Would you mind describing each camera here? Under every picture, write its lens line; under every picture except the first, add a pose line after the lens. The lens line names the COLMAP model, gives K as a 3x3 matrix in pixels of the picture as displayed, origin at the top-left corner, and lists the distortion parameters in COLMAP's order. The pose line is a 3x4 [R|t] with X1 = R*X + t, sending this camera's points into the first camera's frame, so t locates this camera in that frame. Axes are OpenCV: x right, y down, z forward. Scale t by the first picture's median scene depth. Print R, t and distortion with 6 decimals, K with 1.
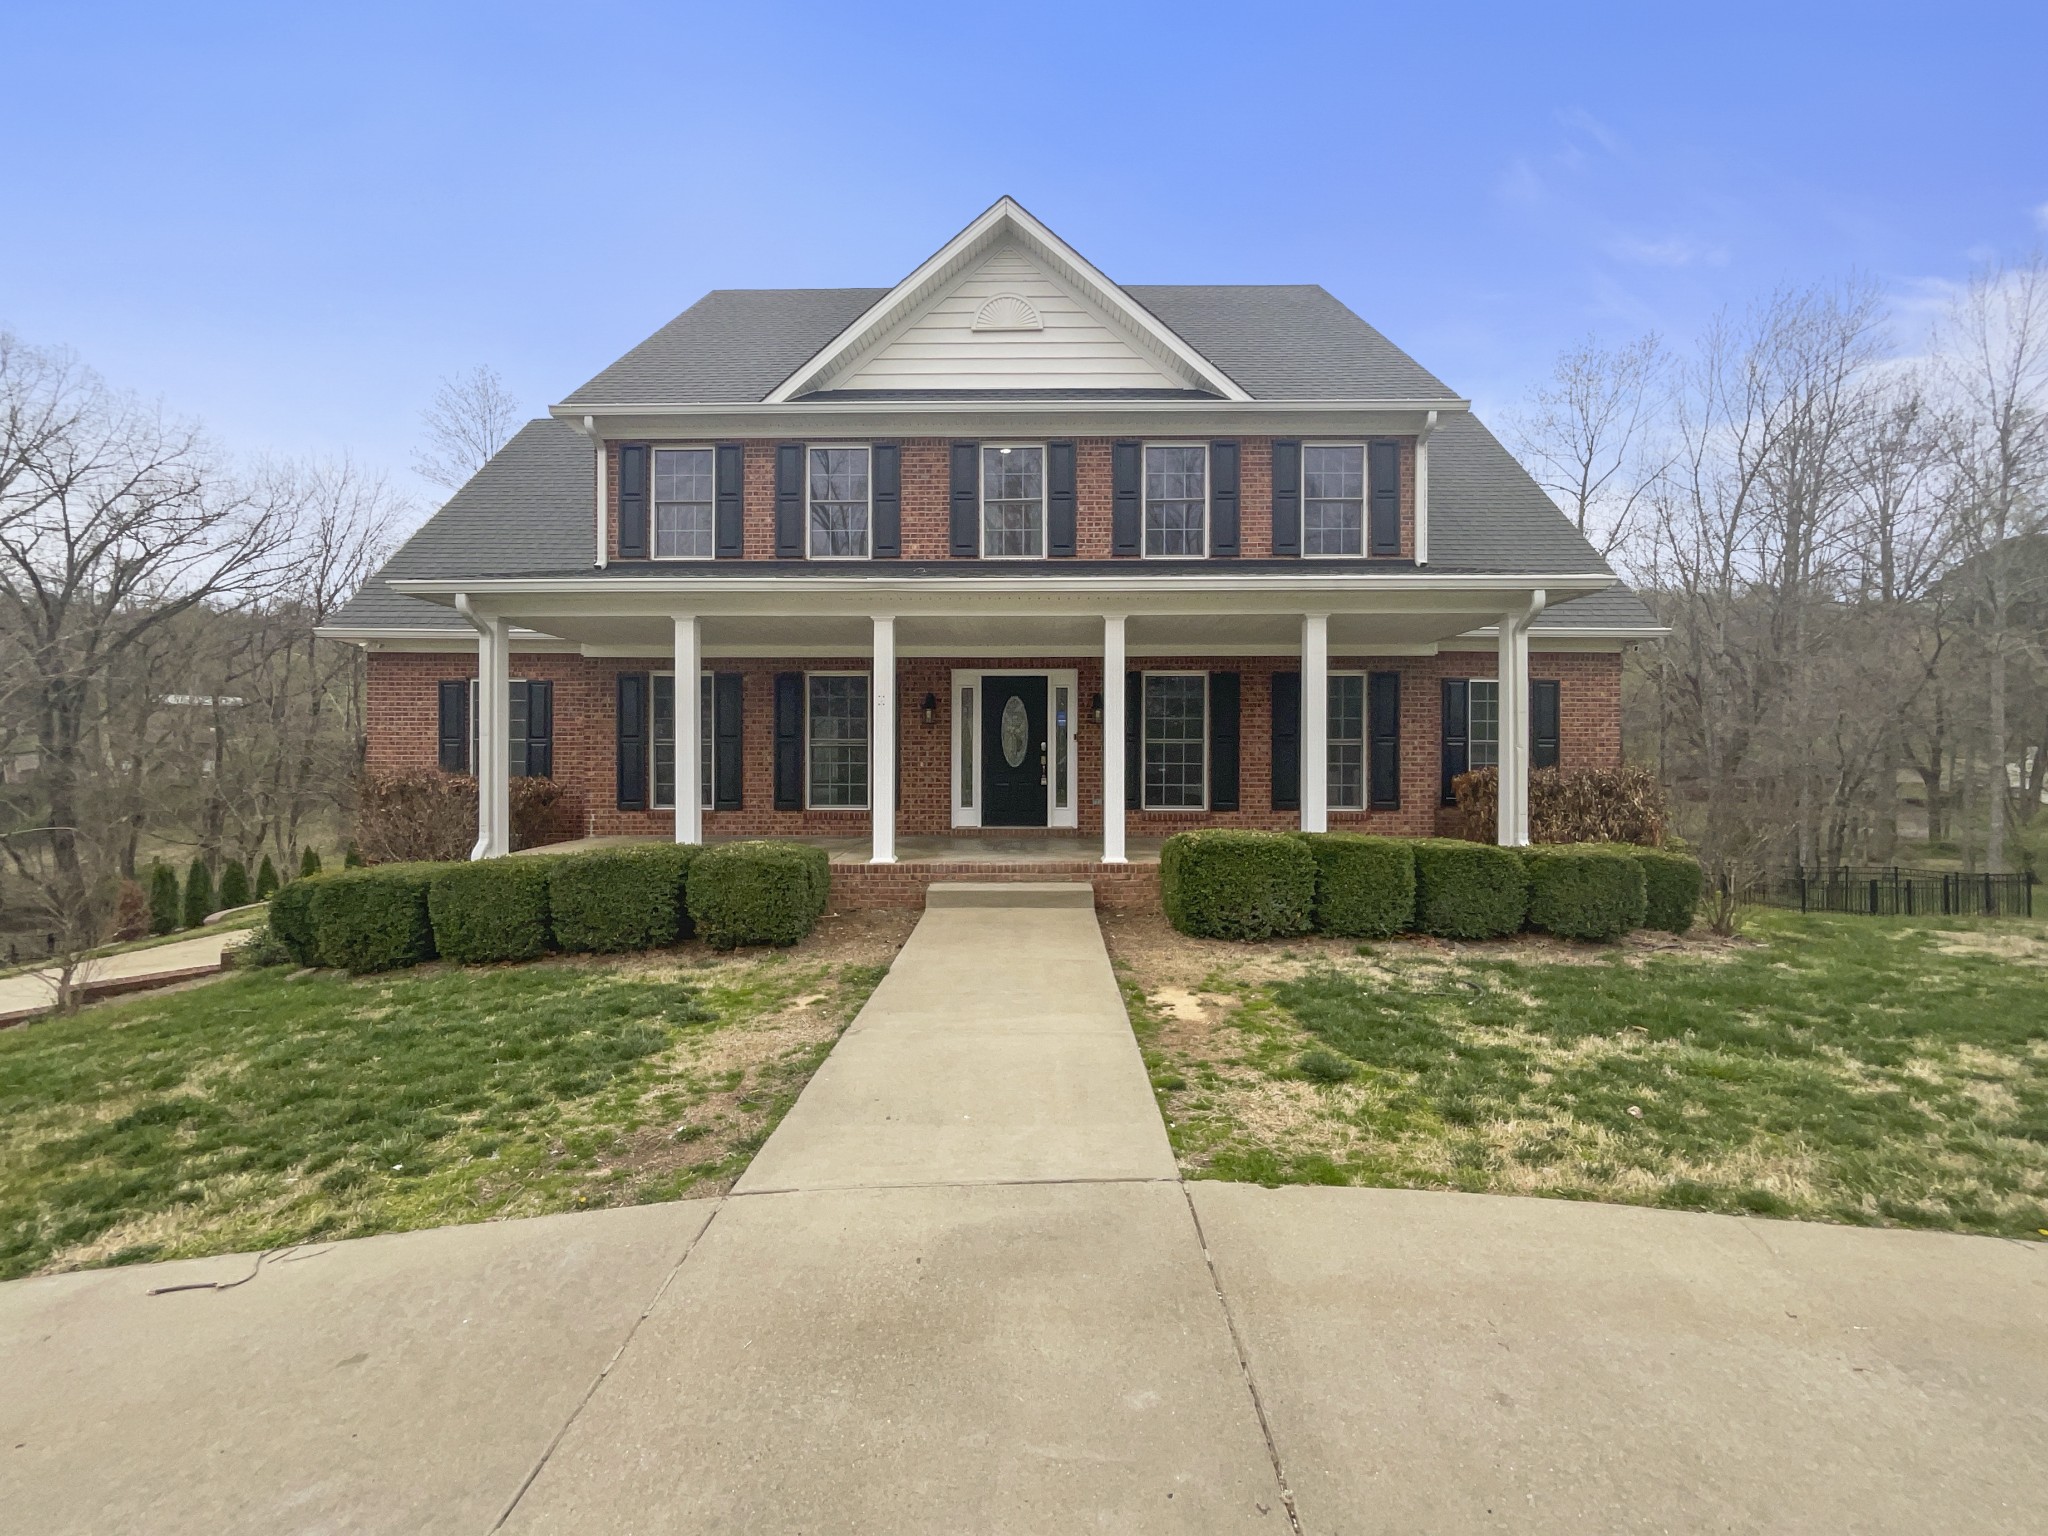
lens RADIAL K [[877.9, 0, 1024.0], [0, 877.9, 768.0], [0, 0, 1]] dist [0.000500, 0.000049]
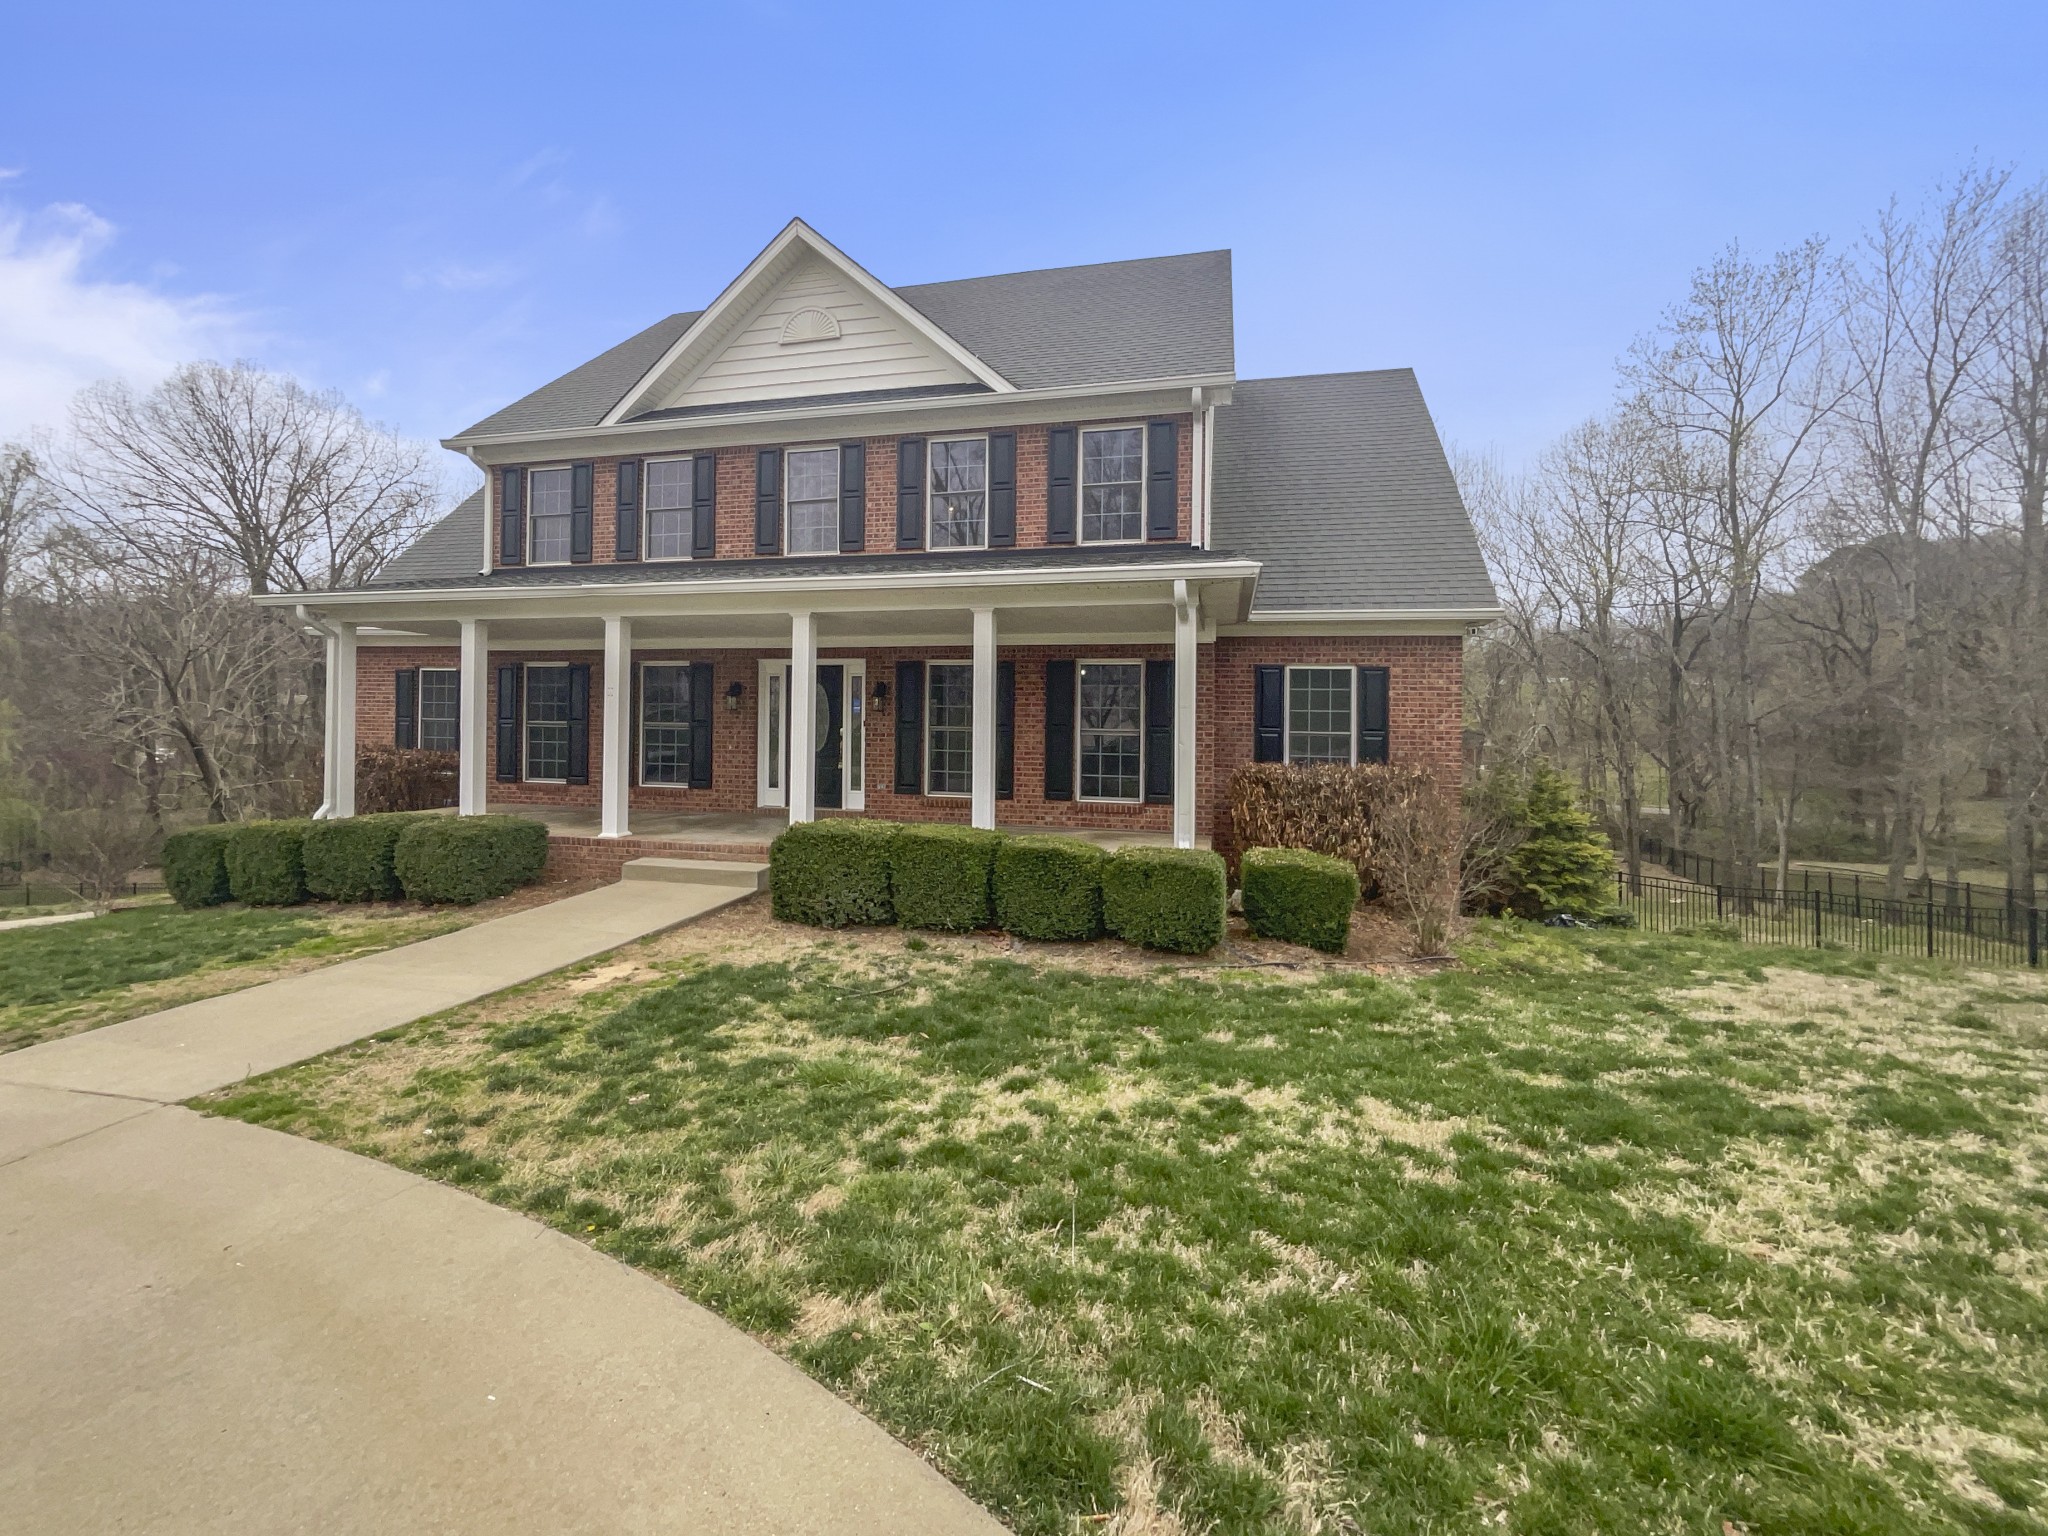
lens RADIAL K [[882.2, 0, 1026.1], [0, 882.2, 735.4], [0, 0, 1]] dist [0.000041, 0.000488]
pose [[0.974654, 0.012476, -0.223368, 0.482761], [-0.016923, 0.999695, -0.018006, -0.006299], [0.223076, 0.021329, 0.974568, 0.026109]]
